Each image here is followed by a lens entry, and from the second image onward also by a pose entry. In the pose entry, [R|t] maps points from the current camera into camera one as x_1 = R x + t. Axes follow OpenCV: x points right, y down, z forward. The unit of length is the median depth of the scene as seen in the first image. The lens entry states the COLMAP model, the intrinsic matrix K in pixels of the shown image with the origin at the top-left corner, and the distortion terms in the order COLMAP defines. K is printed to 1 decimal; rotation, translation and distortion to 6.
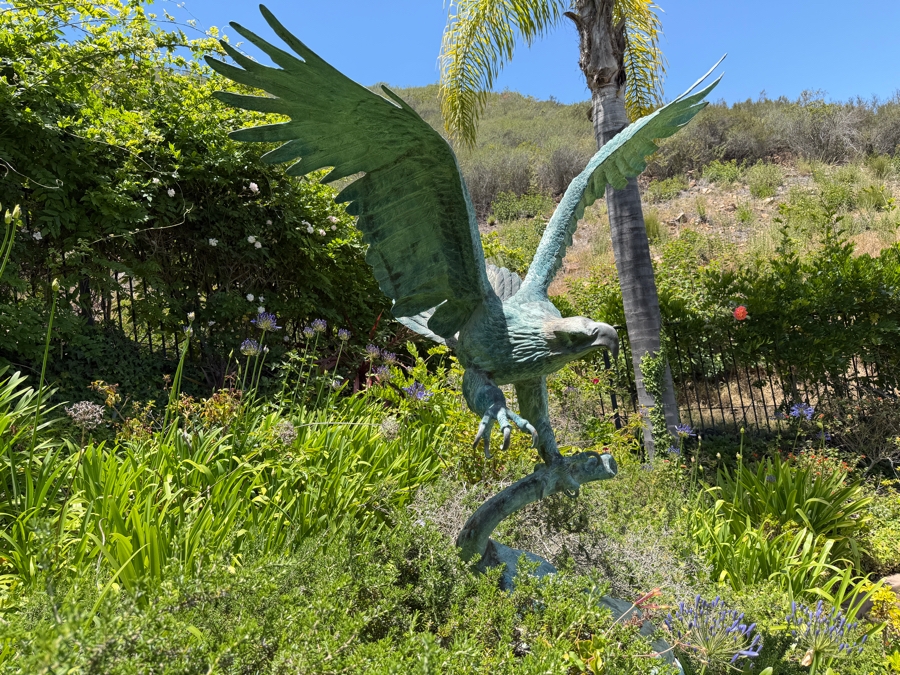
lens RADIAL K [[637.8, 0, 444.8], [0, 637.8, 345.4], [0, 0, 1]] dist [0.126151, -0.197542]
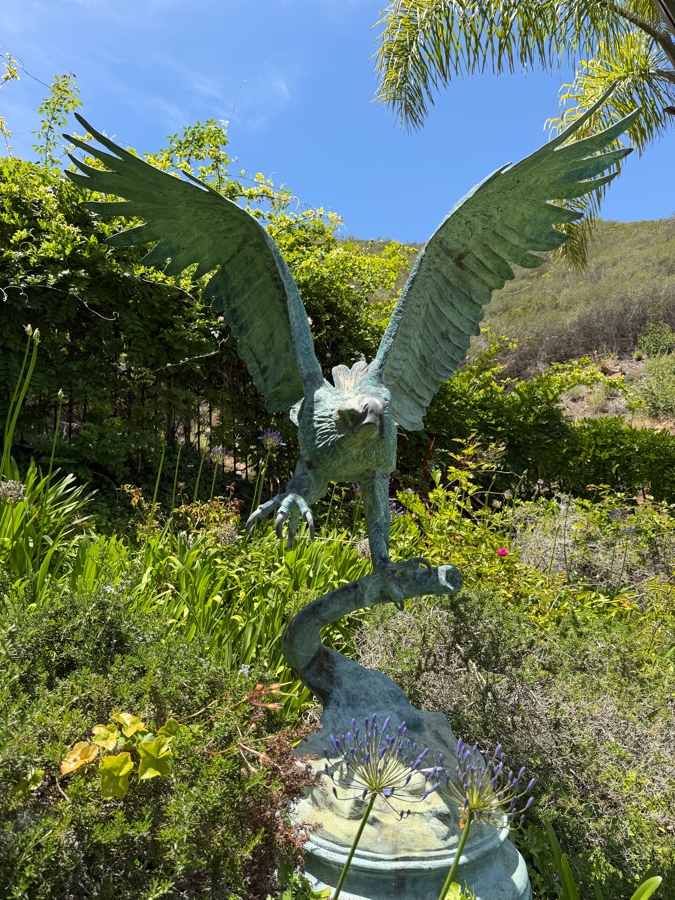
lens RADIAL K [[637.0, 0, 336.4], [0, 637.0, 453.3], [0, 0, 1]] dist [0.142321, -0.248698]
pose [[0.920777, 0.021188, -0.389513, 0.205279], [-0.044808, 0.997659, -0.051652, 0.033243], [0.387507, 0.065014, 0.919571, 0.069575]]
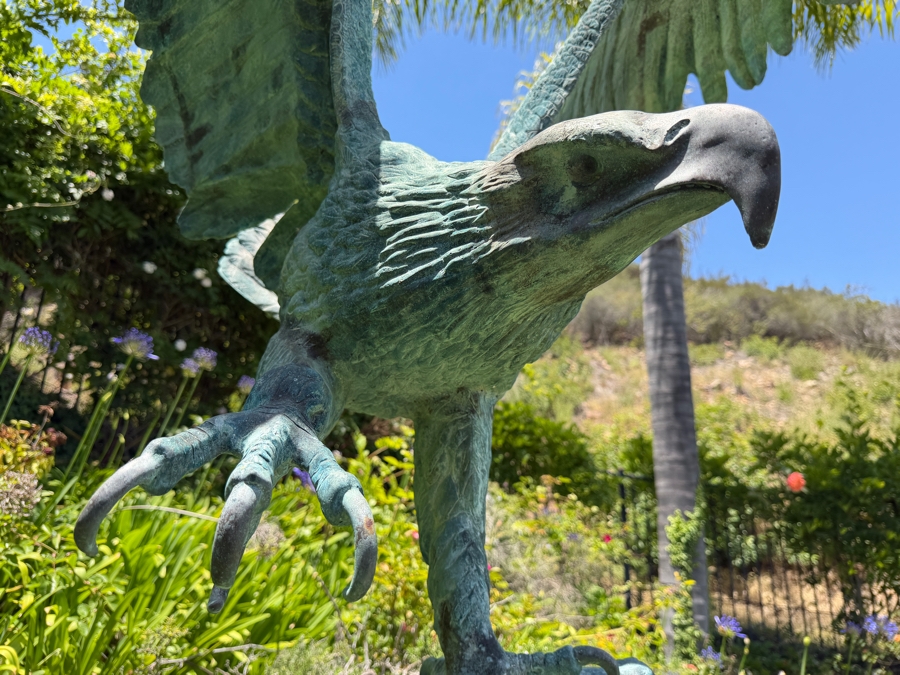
lens RADIAL K [[650.9, 0, 447.1], [0, 650.9, 344.7], [0, 0, 1]] dist [0.029782, -0.068774]
pose [[0.984855, 0.167804, -0.043611, 0.065976], [-0.173247, 0.962262, -0.209850, 0.045595], [0.006752, 0.214227, 0.976760, 0.296025]]
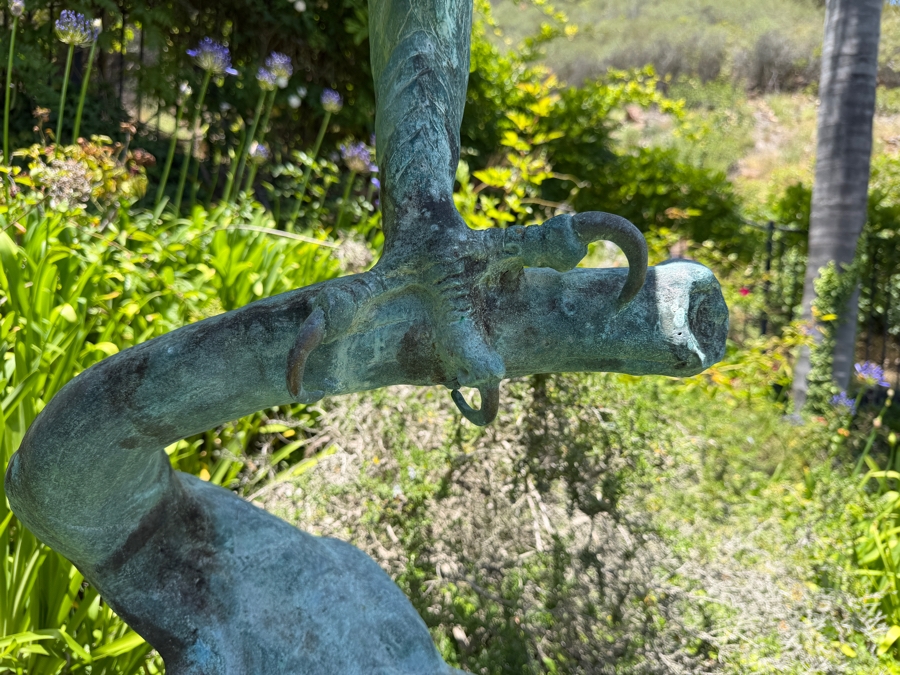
lens RADIAL K [[651.0, 0, 450.0], [0, 651.0, 350.9], [0, 0, 1]] dist [0.026767, -0.064383]
pose [[0.962179, 0.205847, -0.178432, 0.101826], [-0.175552, 0.969385, 0.171678, 0.080363], [0.208309, -0.133861, 0.968860, 0.358311]]
